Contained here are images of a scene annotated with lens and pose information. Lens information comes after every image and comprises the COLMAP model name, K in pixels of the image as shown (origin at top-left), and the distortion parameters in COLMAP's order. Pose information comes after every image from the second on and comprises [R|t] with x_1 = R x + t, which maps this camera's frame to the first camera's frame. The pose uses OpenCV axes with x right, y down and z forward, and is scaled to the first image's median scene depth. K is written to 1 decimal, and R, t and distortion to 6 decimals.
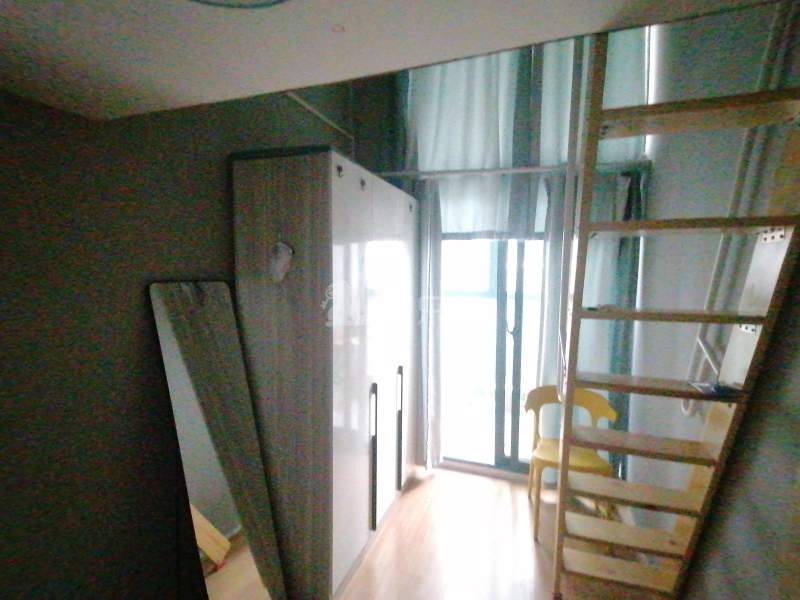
lens RADIAL K [[394.8, 0, 399.9], [0, 394.8, 295.5], [0, 0, 1]] dist [0.028564, 0.000668]
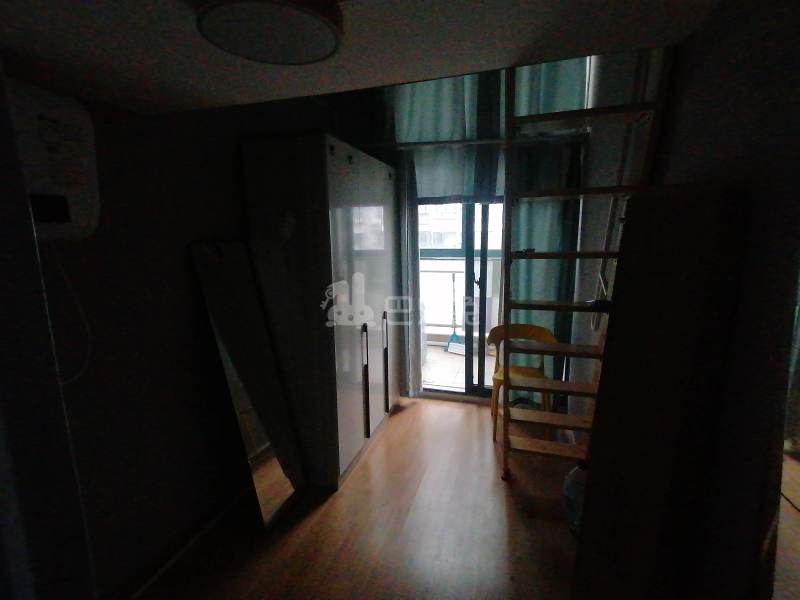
lens RADIAL K [[394.8, 0, 399.3], [0, 394.8, 297.4], [0, 0, 1]] dist [0.028564, 0.000668]
pose [[0.998521, -0.029851, 0.045447, -0.008704], [0.025560, 0.995409, 0.092233, 0.022644], [-0.047991, -0.090935, 0.994700, -0.178047]]
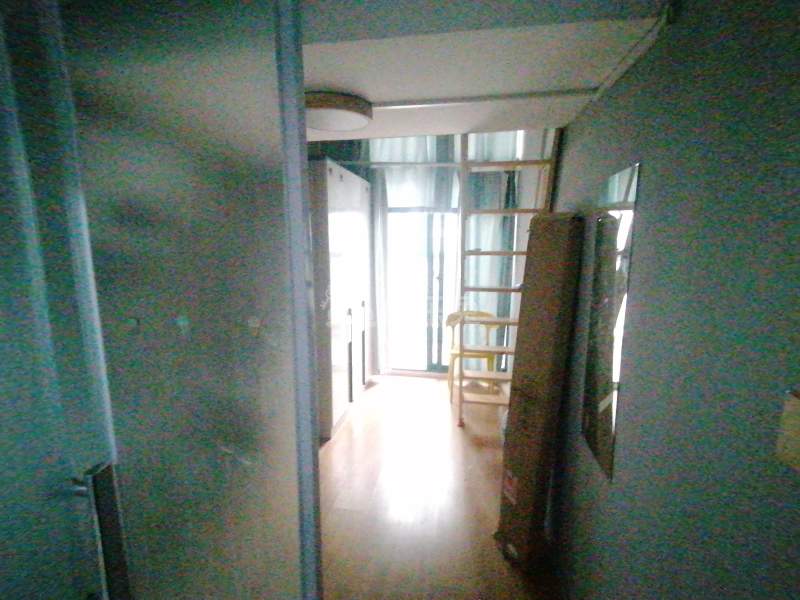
lens RADIAL K [[394.8, 0, 397.3], [0, 394.8, 293.6], [0, 0, 1]] dist [0.028564, 0.000668]
pose [[0.986806, -0.028906, 0.159306, -0.097630], [0.017032, 0.997008, 0.075405, 0.041257], [-0.161008, -0.071697, 0.984345, -0.419056]]
